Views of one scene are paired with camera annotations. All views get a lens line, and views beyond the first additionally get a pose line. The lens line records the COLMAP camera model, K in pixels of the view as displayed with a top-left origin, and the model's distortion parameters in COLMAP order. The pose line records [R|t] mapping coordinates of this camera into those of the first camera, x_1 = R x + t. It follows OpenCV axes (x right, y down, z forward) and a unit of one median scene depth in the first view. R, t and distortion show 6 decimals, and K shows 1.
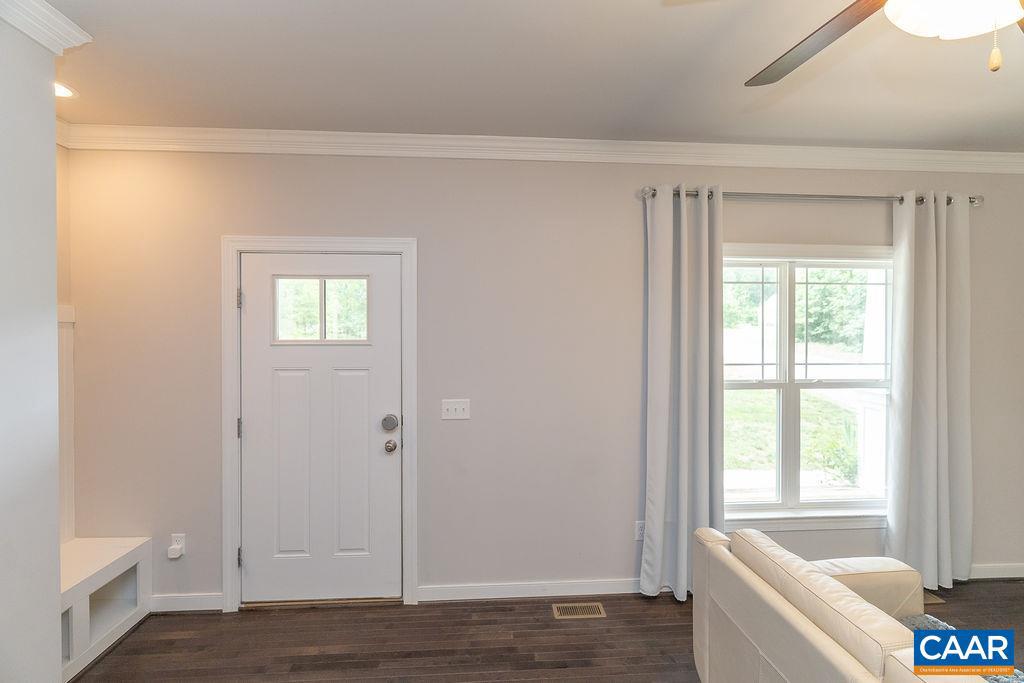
lens RADIAL K [[451.4, 0, 513.6], [0, 451.4, 336.0], [0, 0, 1]] dist [0.001976, 0.000357]
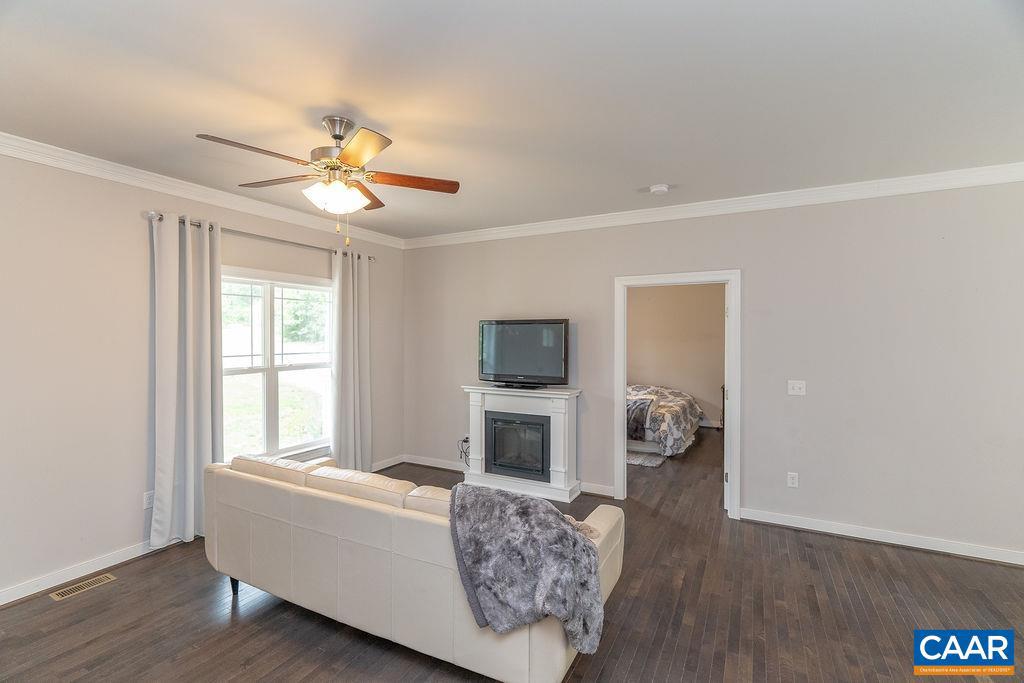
lens RADIAL K [[459.4, 0, 511.5], [0, 459.4, 336.9], [0, 0, 1]] dist [-0.003861, 0.000924]
pose [[0.528552, -0.006270, 0.848878, -0.229328], [0.005547, 0.999977, 0.003933, 0.004824], [-0.848883, 0.002630, 0.528574, -0.432591]]
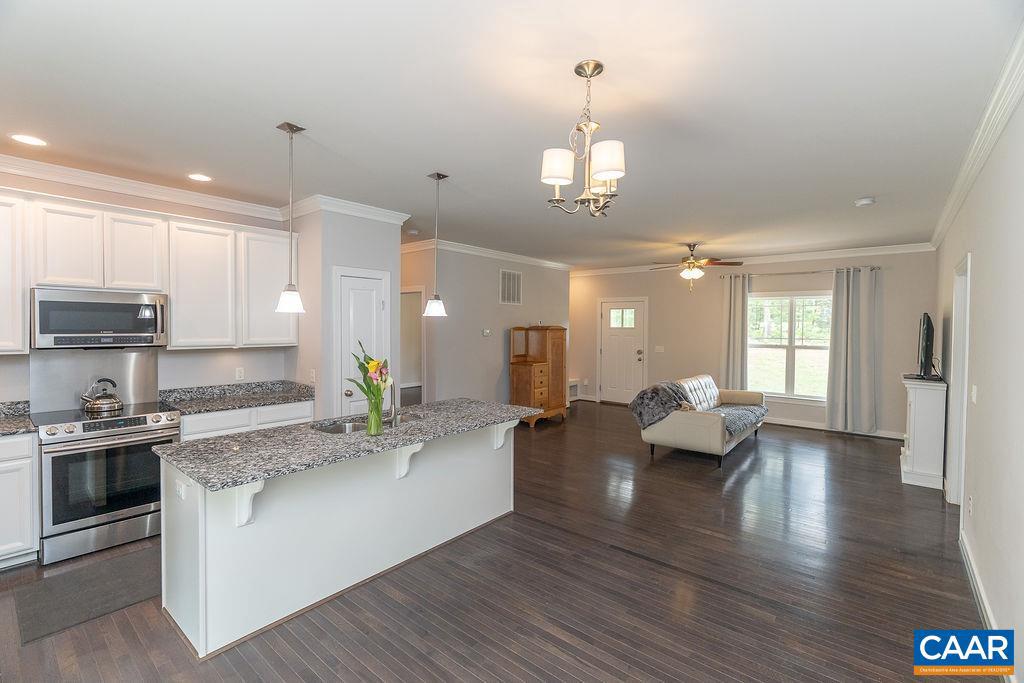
lens RADIAL K [[459.4, 0, 511.5], [0, 459.4, 336.9], [0, 0, 1]] dist [-0.003861, 0.000924]
pose [[0.722402, 0.022664, -0.691102, 1.293825], [-0.013705, 0.999736, 0.018460, 0.027711], [0.691338, -0.003864, 0.722521, -1.966031]]
